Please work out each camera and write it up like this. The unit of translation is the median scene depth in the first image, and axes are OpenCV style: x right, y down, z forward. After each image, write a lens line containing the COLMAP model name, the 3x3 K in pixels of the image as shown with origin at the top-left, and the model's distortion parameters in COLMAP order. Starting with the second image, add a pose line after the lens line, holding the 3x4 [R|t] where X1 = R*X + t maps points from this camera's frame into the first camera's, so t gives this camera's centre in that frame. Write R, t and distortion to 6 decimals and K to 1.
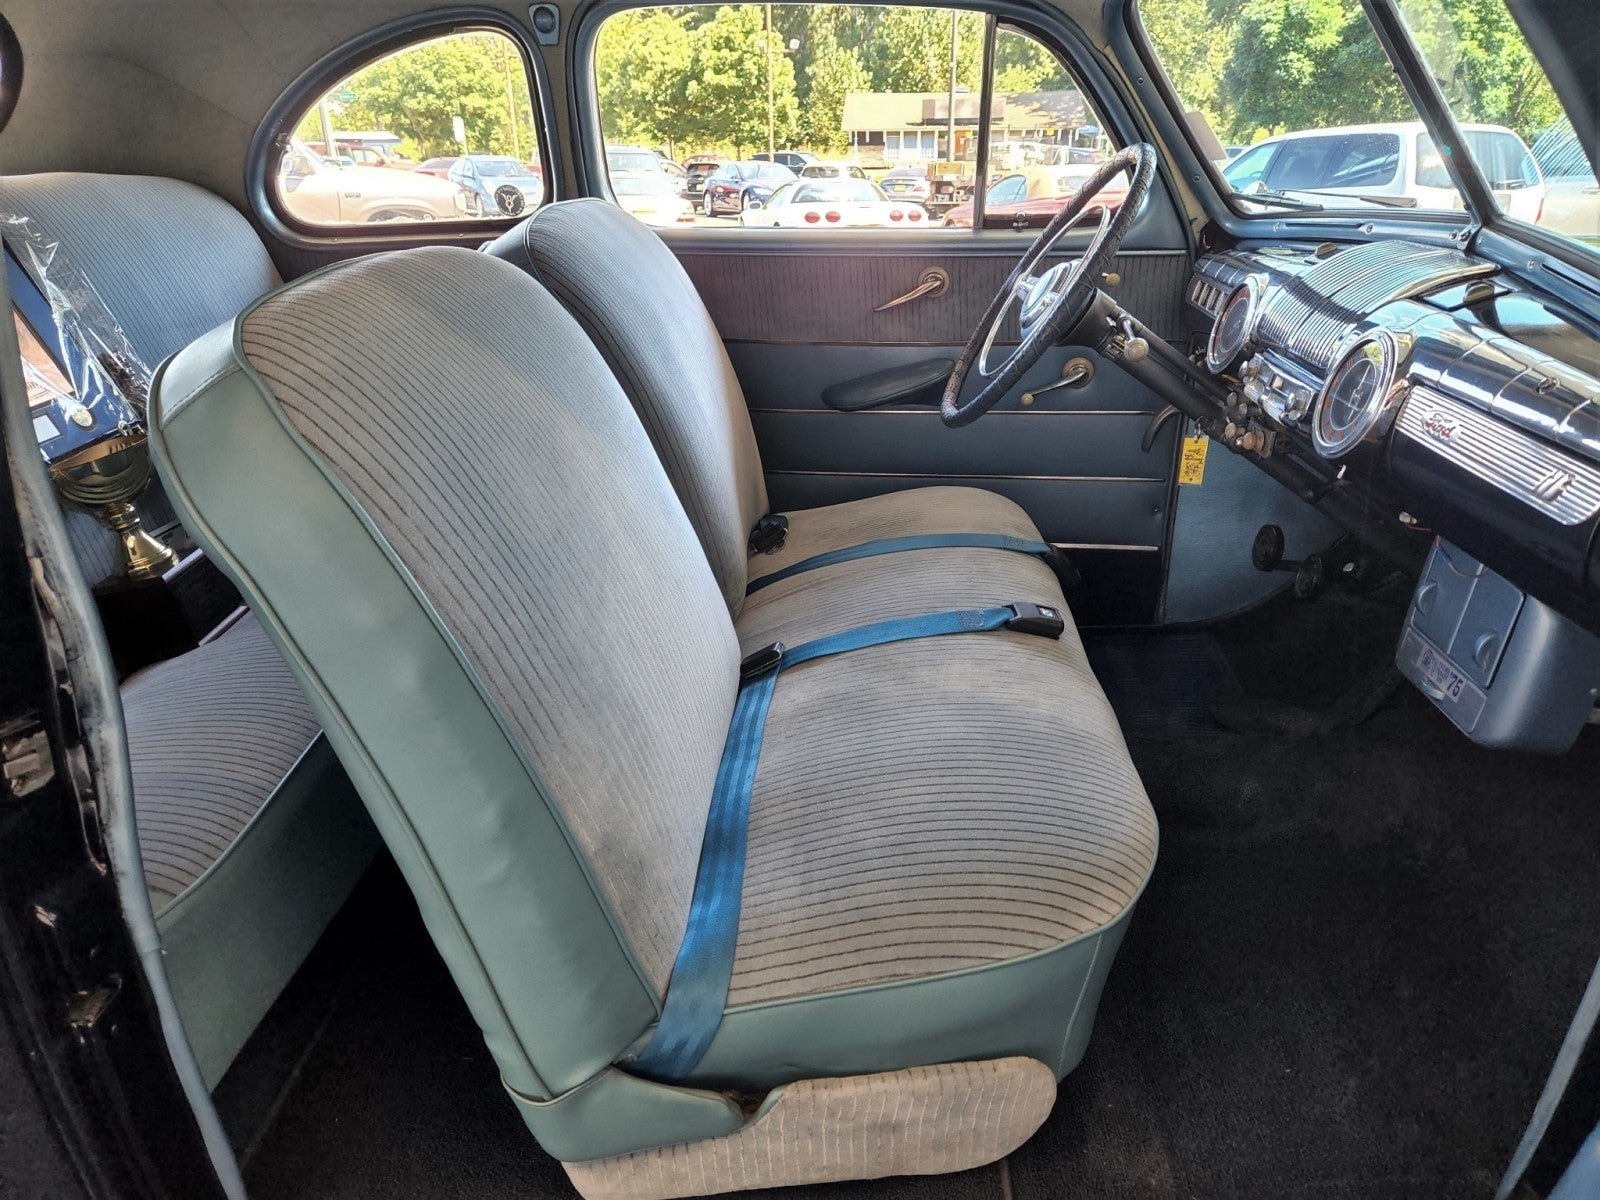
lens RADIAL K [[1099.9, 0, 800.0], [0, 1099.9, 600.0], [0, 0, 1]] dist [0.049951, -0.001522]
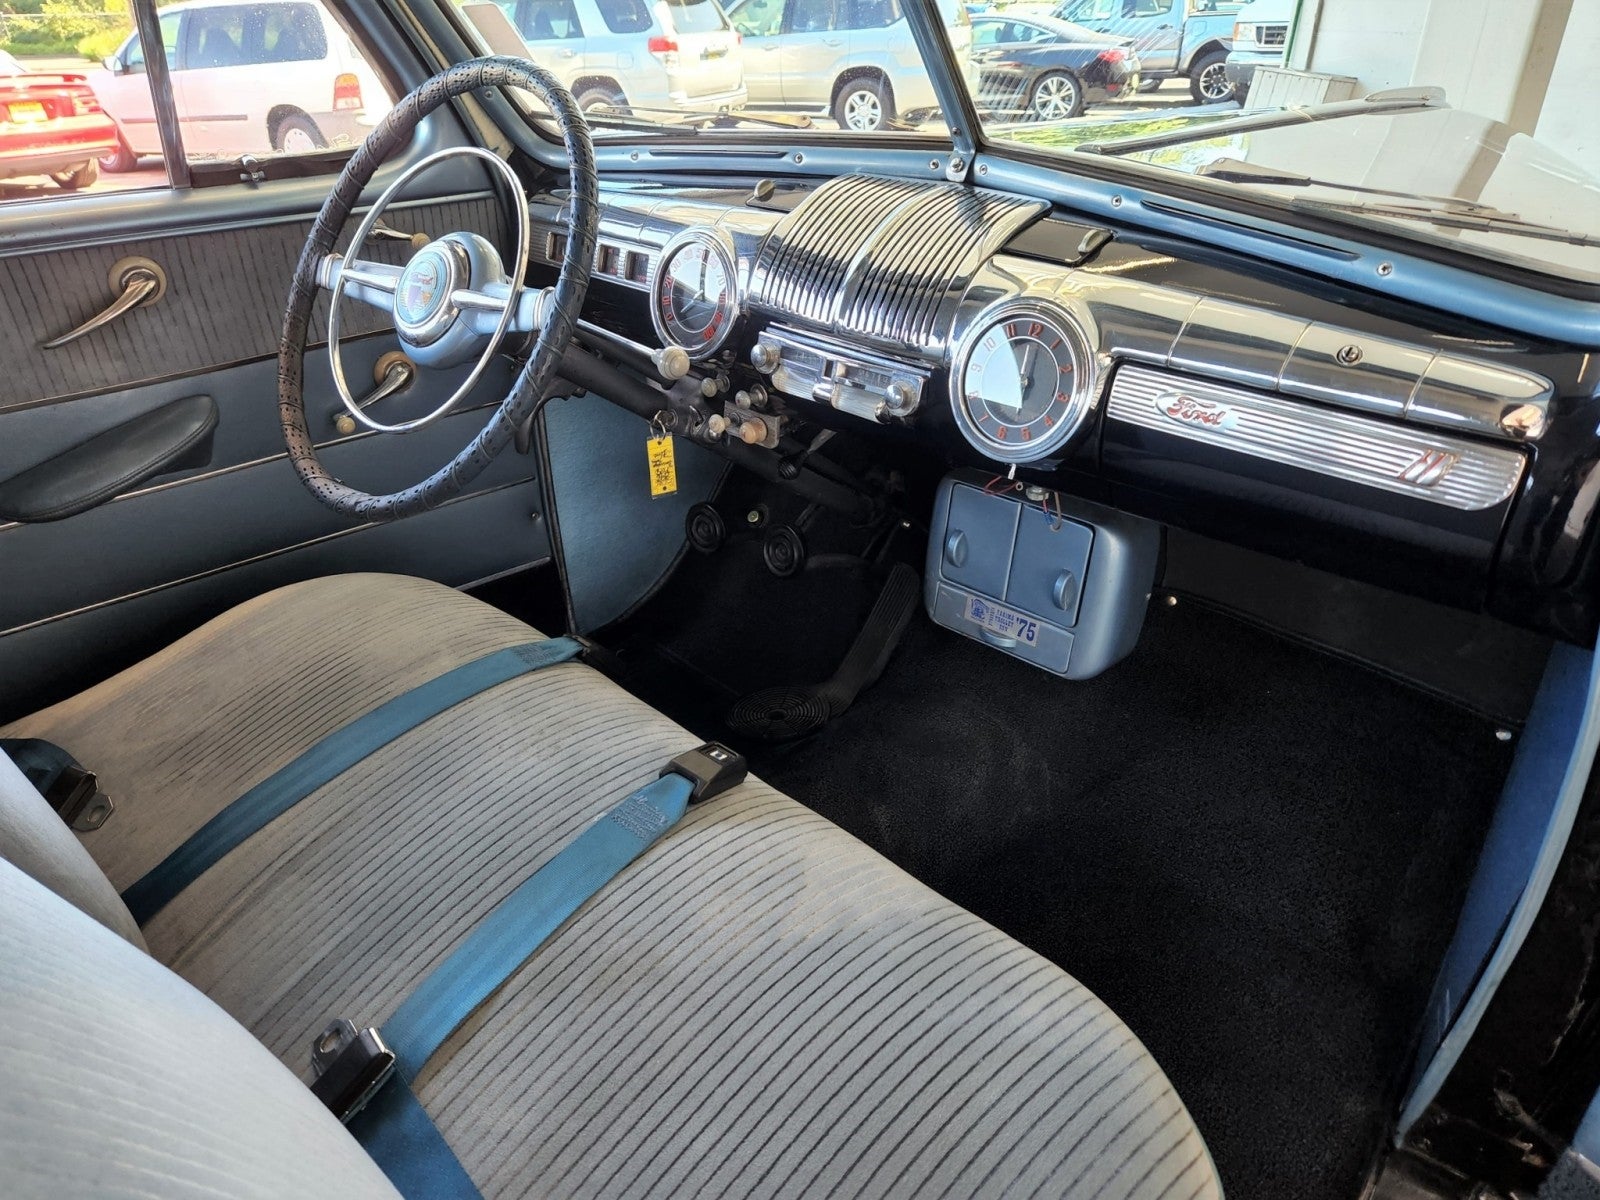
lens RADIAL K [[1099.9, 0, 800.0], [0, 1099.9, 600.0], [0, 0, 1]] dist [0.049951, -0.001522]
pose [[0.649763, -0.367168, 0.665579, -0.163859], [0.300660, 0.928340, 0.218605, -0.206290], [-0.698149, 0.058072, 0.713594, 0.427543]]
